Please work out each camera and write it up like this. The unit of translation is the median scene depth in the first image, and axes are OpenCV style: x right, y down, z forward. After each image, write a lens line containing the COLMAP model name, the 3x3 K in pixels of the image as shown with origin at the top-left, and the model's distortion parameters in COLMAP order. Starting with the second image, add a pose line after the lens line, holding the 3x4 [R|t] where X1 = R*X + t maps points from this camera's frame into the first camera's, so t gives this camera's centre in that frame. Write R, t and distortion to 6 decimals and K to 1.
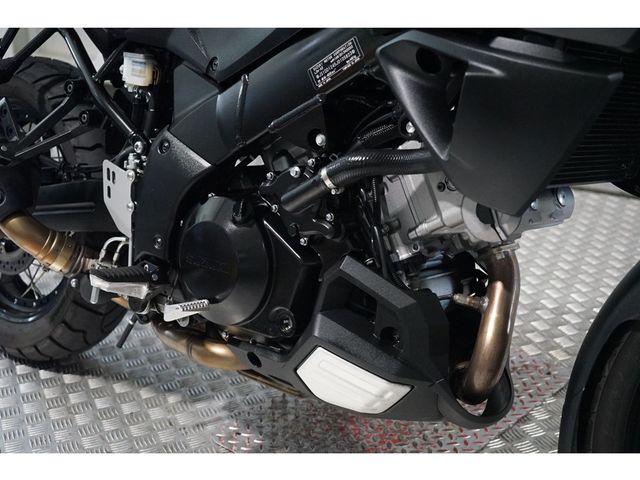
lens RADIAL K [[936.7, 0, 320.0], [0, 936.7, 239.4], [0, 0, 1]] dist [-0.057978, 0.000000]
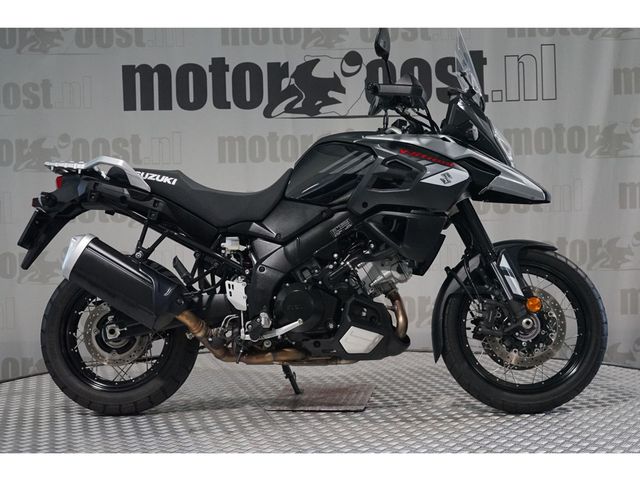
lens RADIAL K [[1188.2, 0, 319.6], [0, 1188.2, 239.3], [0, 0, 1]] dist [-0.080383, 0.000000]
pose [[0.812982, -0.020121, 0.581941, -2.154613], [0.211790, 0.941170, -0.263333, 0.792026], [-0.542406, 0.337334, 0.769416, -1.771590]]
